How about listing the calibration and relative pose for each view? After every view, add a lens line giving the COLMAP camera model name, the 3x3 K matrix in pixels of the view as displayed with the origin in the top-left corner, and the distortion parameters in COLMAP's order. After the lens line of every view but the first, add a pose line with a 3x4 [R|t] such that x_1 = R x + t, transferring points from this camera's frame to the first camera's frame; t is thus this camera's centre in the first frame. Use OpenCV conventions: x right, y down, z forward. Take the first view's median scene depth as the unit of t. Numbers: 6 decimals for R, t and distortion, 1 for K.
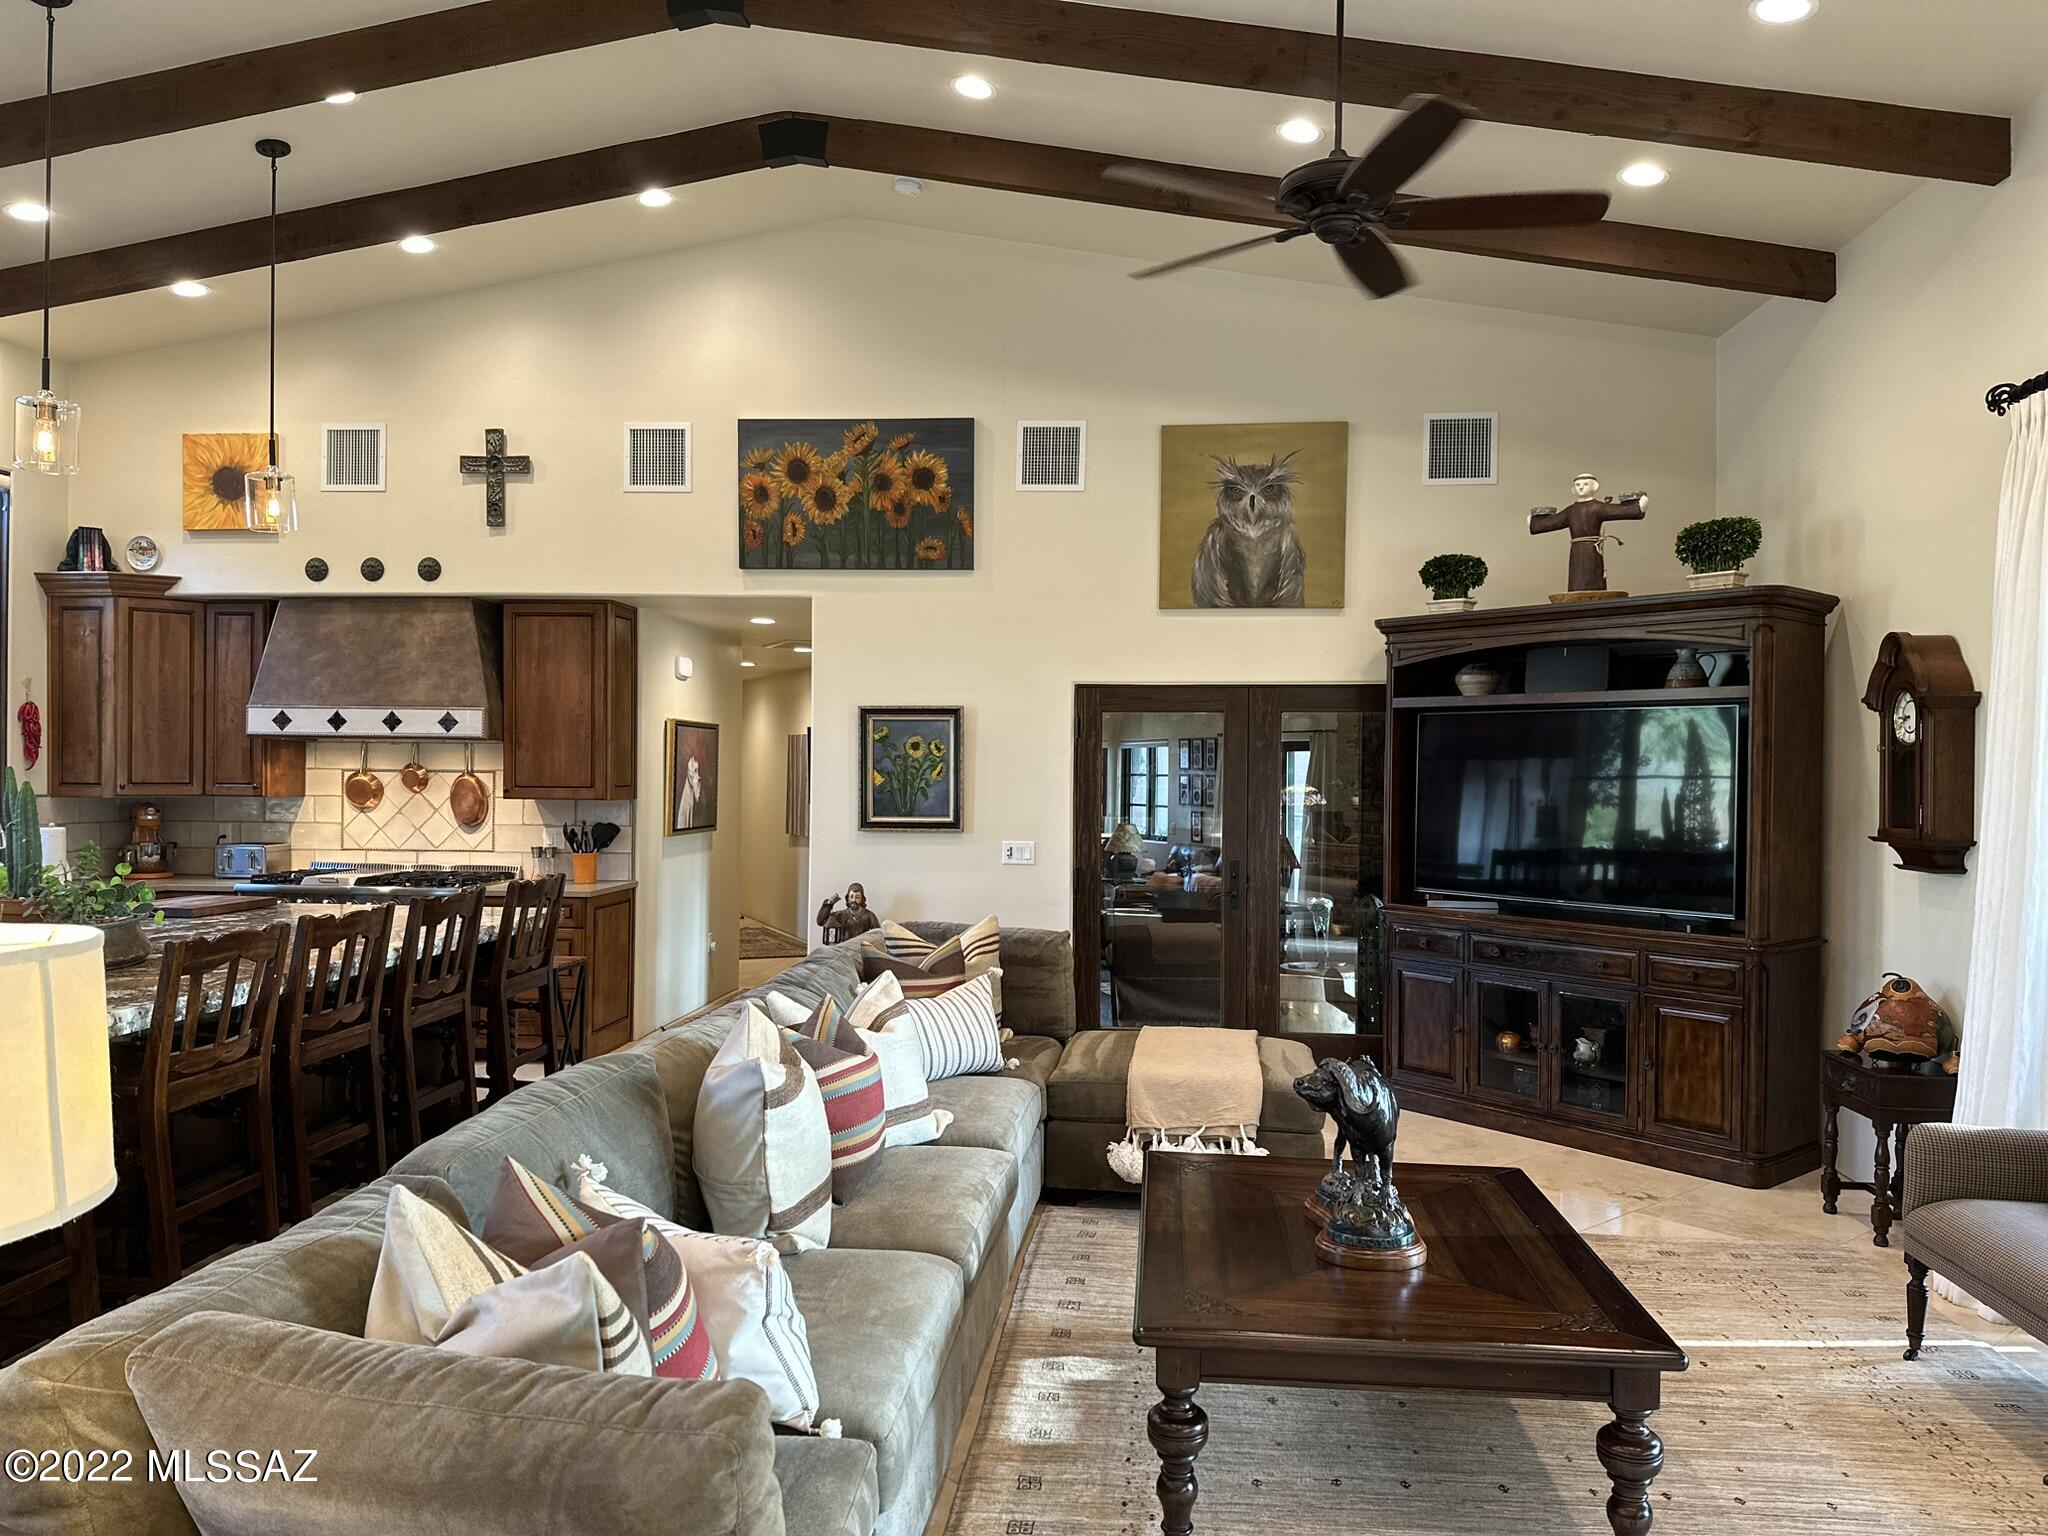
lens RADIAL K [[1441.1, 0, 1053.8], [0, 1441.1, 775.7], [0, 0, 1]] dist [0.047938, -0.048154]
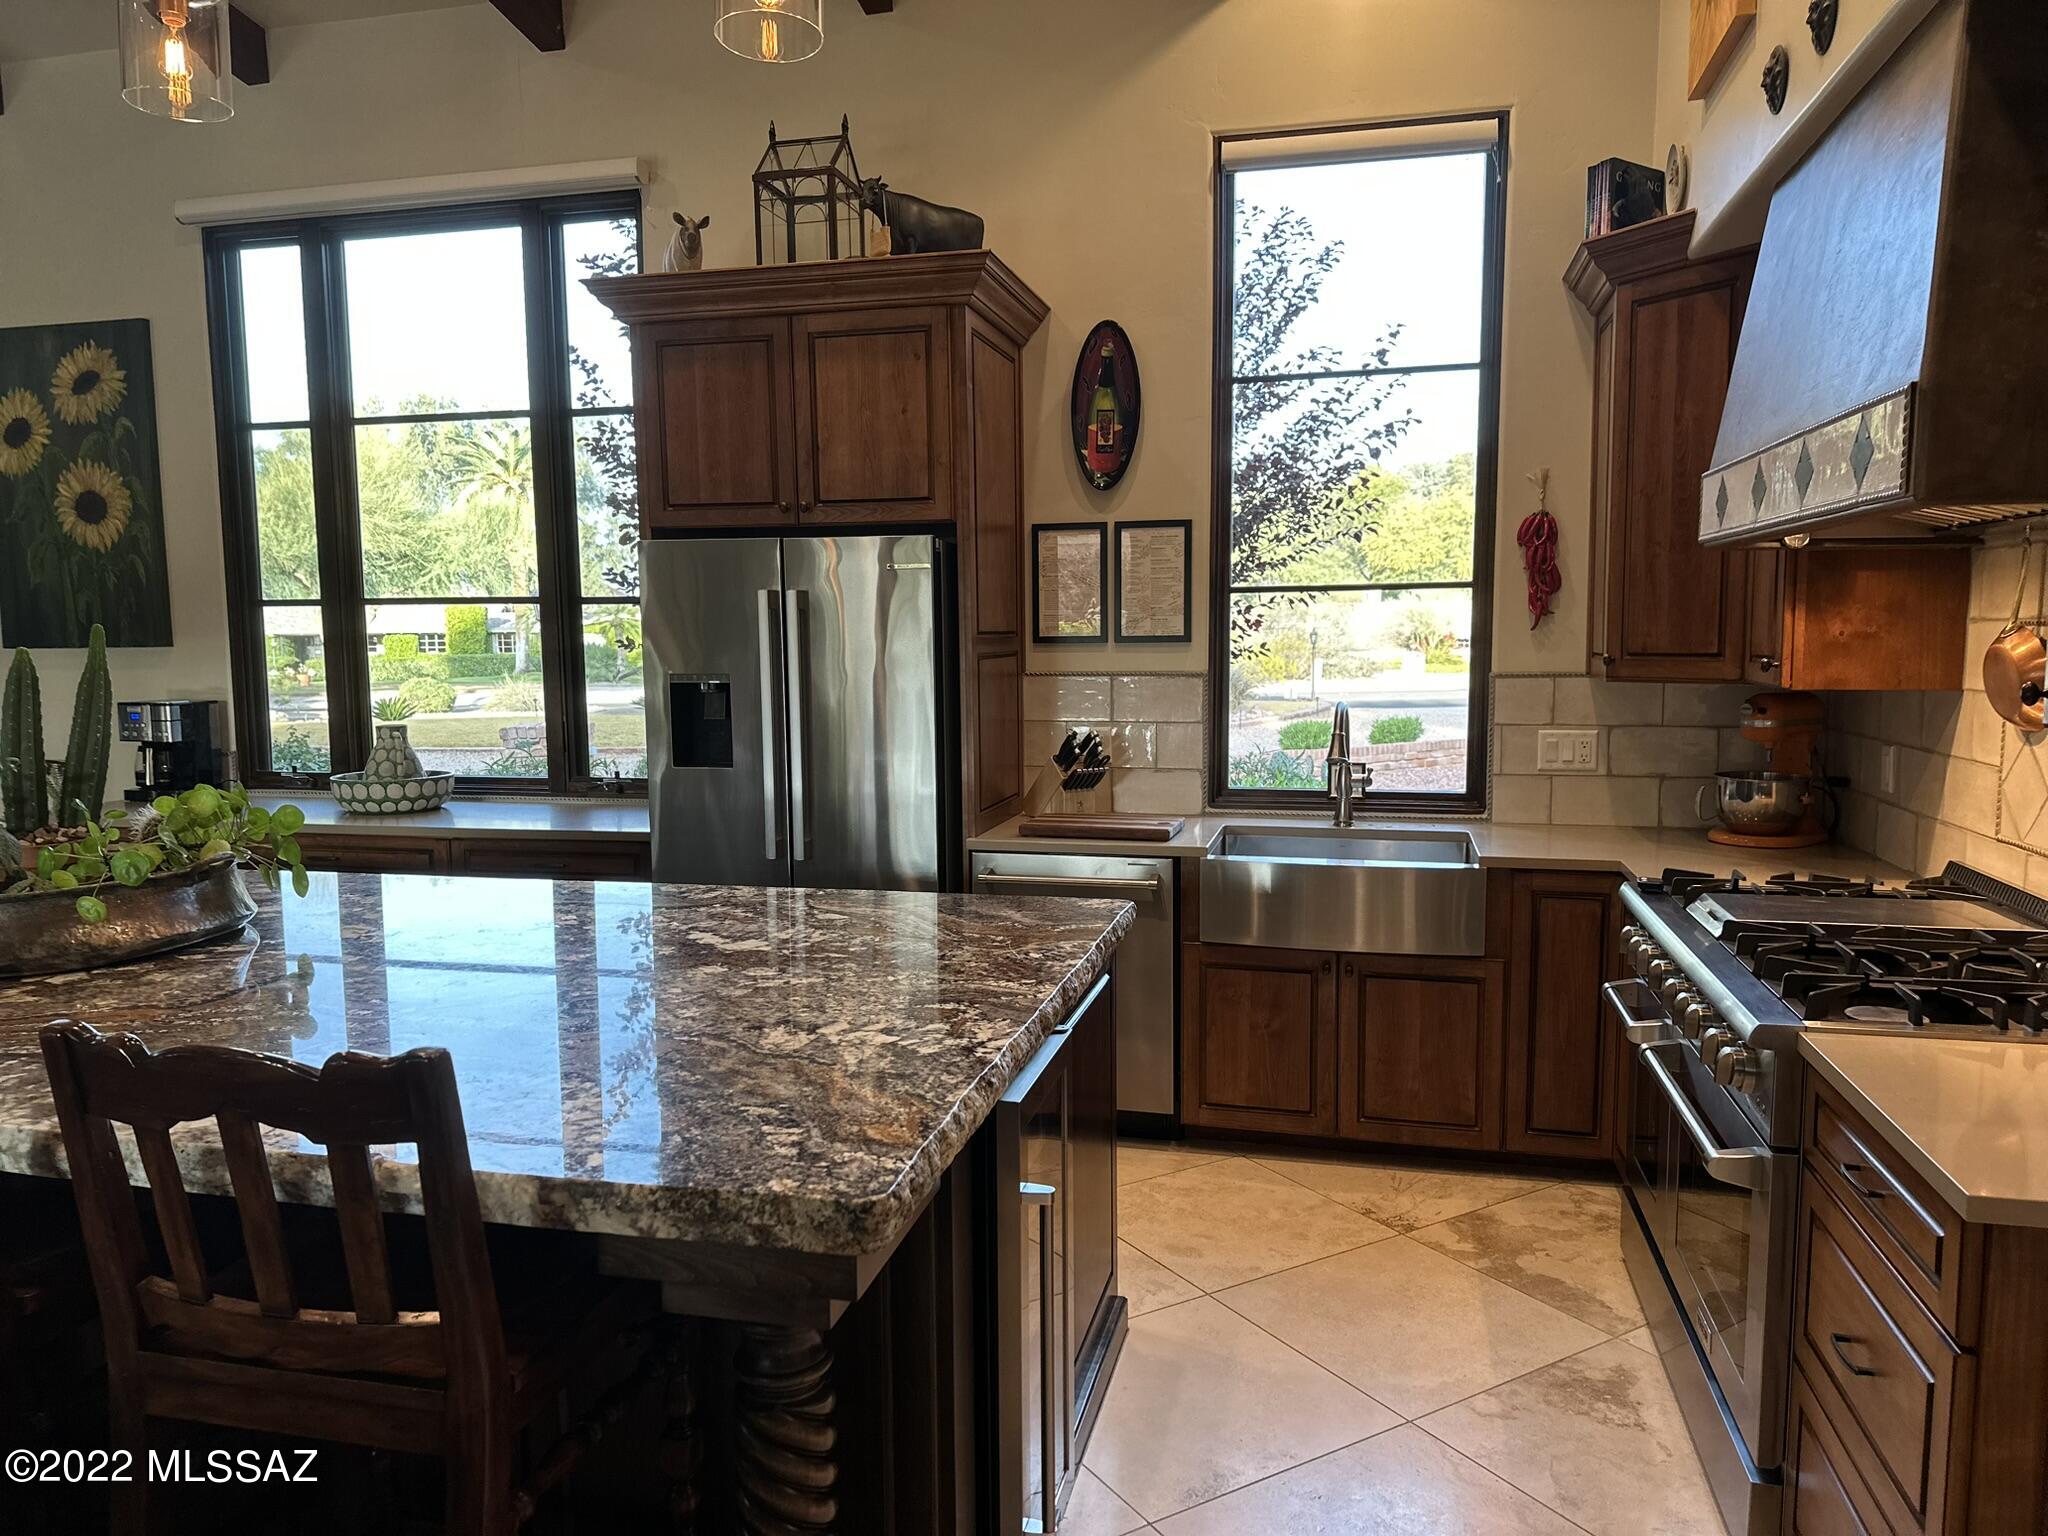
lens RADIAL K [[1441.1, 0, 1035.4], [0, 1441.1, 773.5], [0, 0, 1]] dist [0.047938, -0.048154]
pose [[-0.167730, 0.097495, -0.981000, -0.096514], [0.003956, 0.995156, 0.098225, -0.003786], [0.985825, 0.012595, -0.167303, 0.913638]]
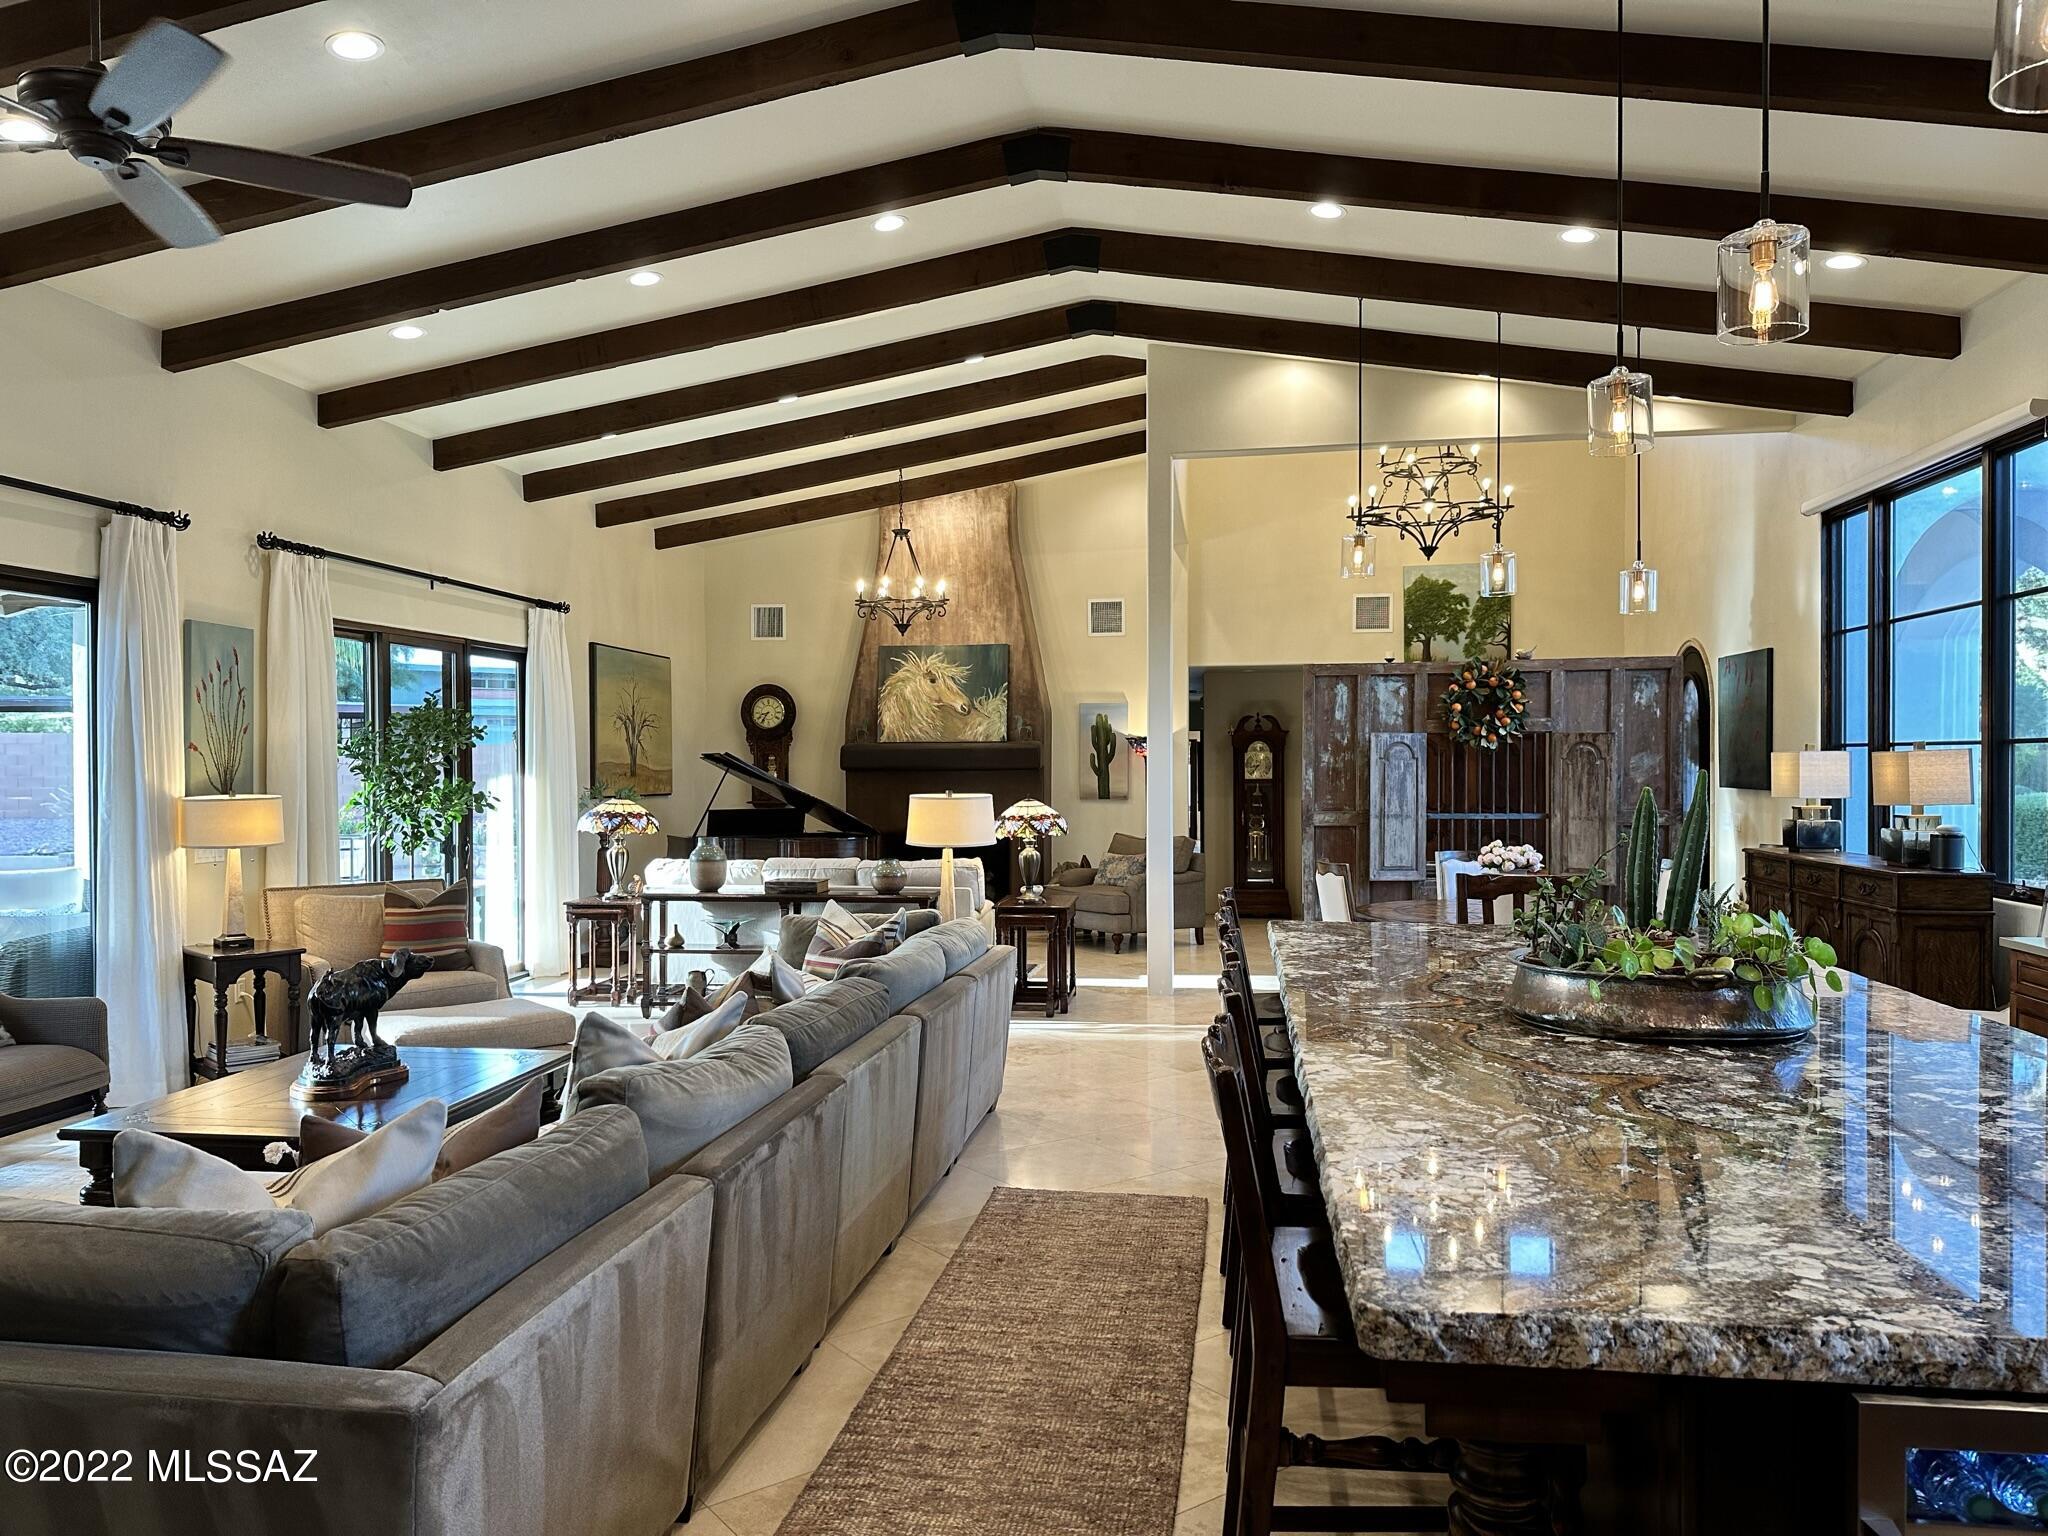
lens RADIAL K [[1460.4, 0, 1012.6], [0, 1460.4, 802.1], [0, 0, 1]] dist [0.136769, -0.003726]
pose [[-0.998629, -0.002953, 0.052266, -0.241162], [-0.001294, 0.999495, 0.031744, -0.006964], [-0.052333, 0.031633, -0.998129, 1.076995]]
